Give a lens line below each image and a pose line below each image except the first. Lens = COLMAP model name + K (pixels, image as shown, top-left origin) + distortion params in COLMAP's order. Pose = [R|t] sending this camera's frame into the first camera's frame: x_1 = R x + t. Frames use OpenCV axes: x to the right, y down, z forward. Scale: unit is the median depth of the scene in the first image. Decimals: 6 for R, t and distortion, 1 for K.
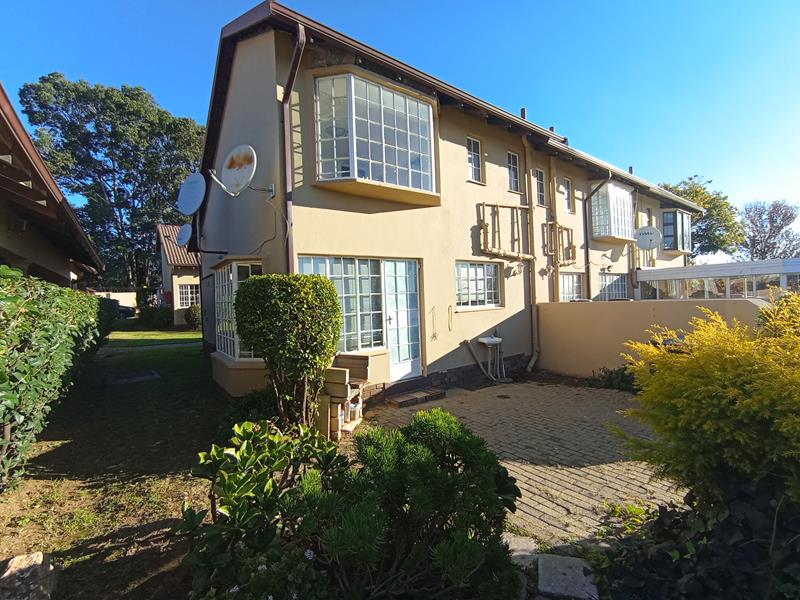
lens RADIAL K [[354.6, 0, 403.2], [0, 354.6, 298.5], [0, 0, 1]] dist [-0.014408, 0.001518]
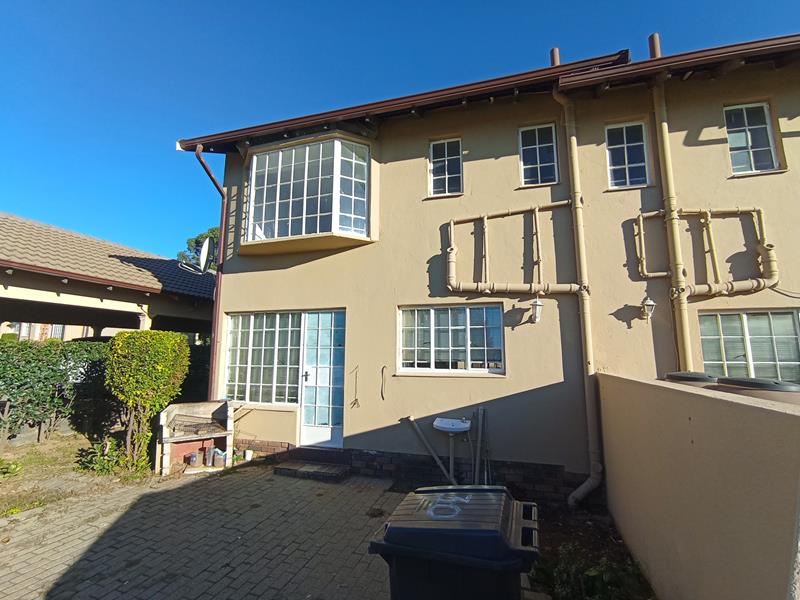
lens RADIAL K [[354.6, 0, 403.0], [0, 354.6, 300.6], [0, 0, 1]] dist [-0.014408, 0.001518]
pose [[0.604049, -0.070002, -0.793867, 0.732327], [-0.023285, 0.994159, -0.105380, -0.037806], [0.796607, 0.082140, 0.598891, 0.528527]]
